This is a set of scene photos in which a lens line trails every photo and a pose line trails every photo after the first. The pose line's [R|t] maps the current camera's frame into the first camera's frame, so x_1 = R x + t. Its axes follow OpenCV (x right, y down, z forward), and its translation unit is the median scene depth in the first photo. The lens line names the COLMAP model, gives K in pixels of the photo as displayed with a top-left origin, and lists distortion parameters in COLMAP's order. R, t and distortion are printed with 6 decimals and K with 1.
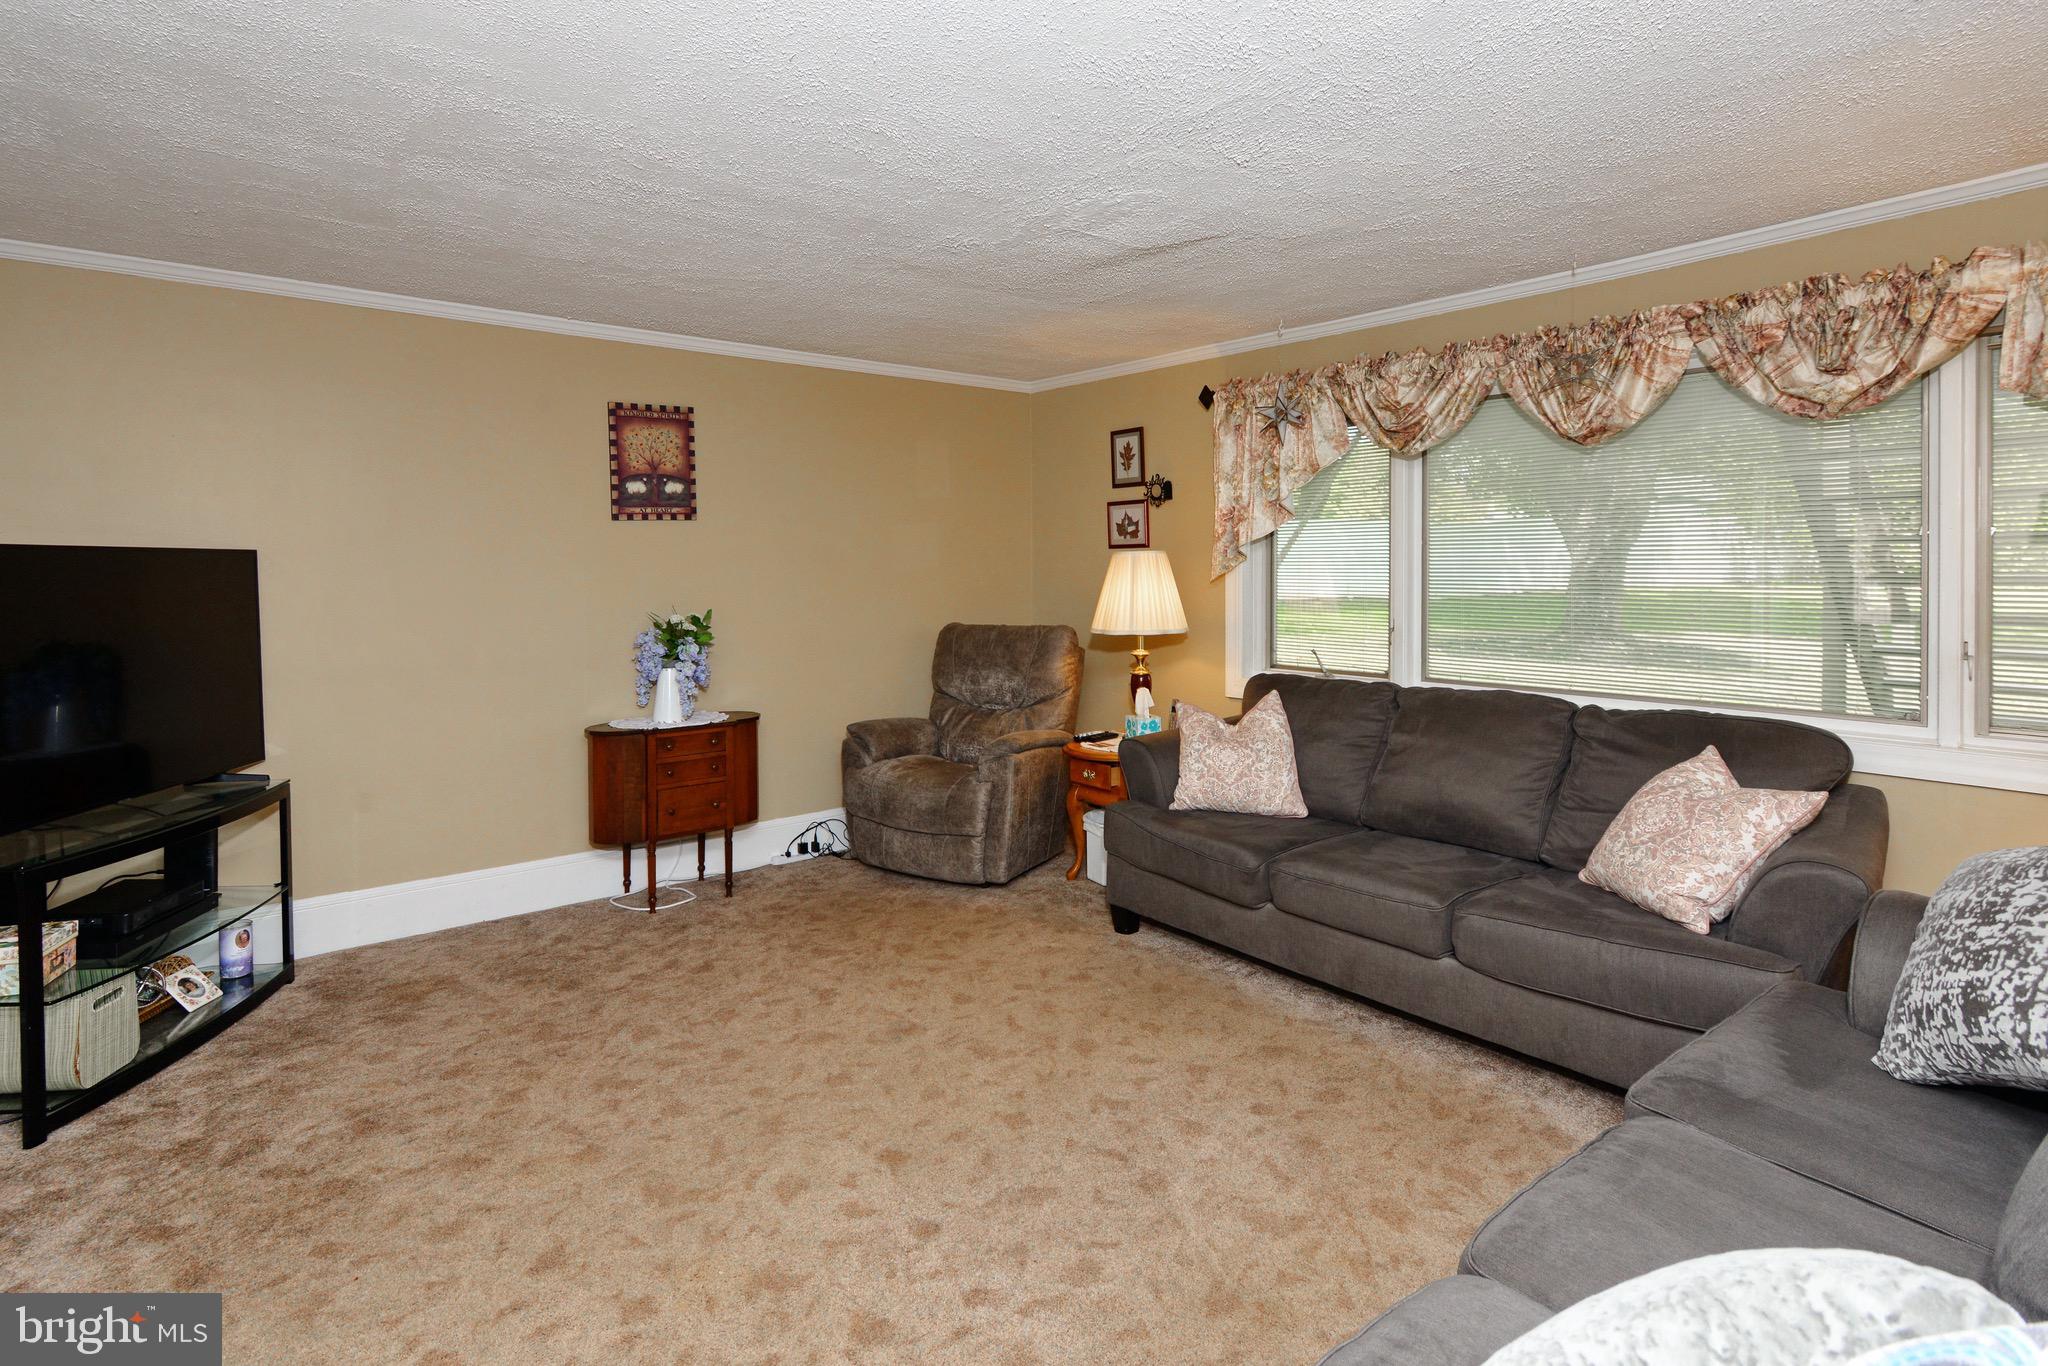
lens RADIAL K [[1043.4, 0, 1016.5], [0, 1043.4, 619.8], [0, 0, 1]] dist [-0.001104, -0.000159]
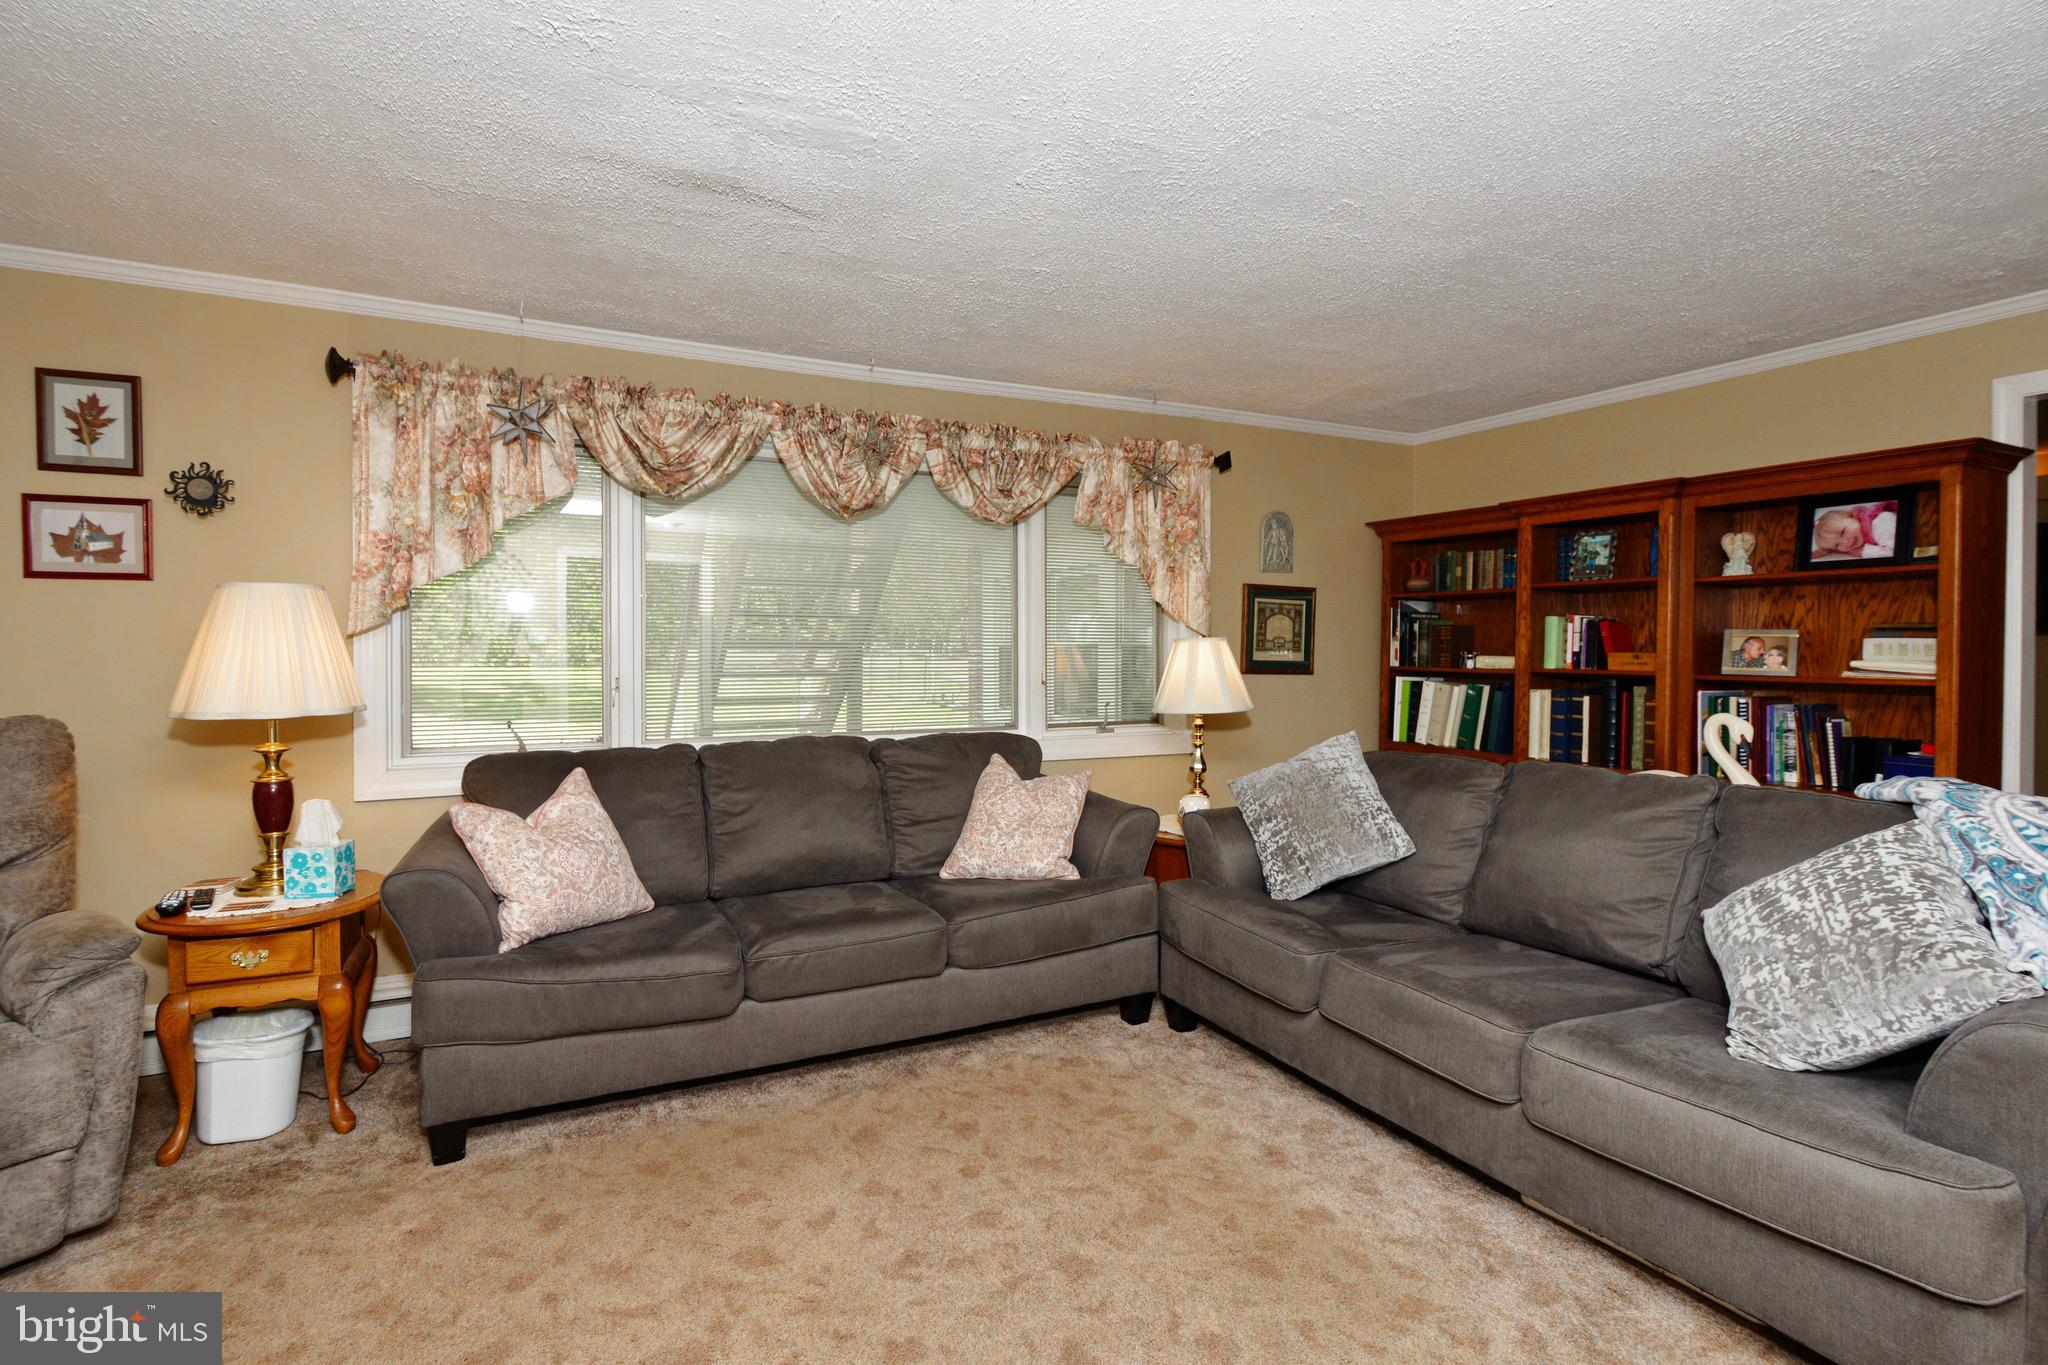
lens RADIAL K [[1006.8, 0, 1021.1], [0, 1006.8, 681.1], [0, 0, 1]] dist [0.001026, -0.000144]
pose [[0.202982, -0.029269, 0.978745, -0.452998], [0.047689, 0.998663, 0.019974, 0.001666], [-0.978020, 0.042621, 0.204107, 0.519507]]
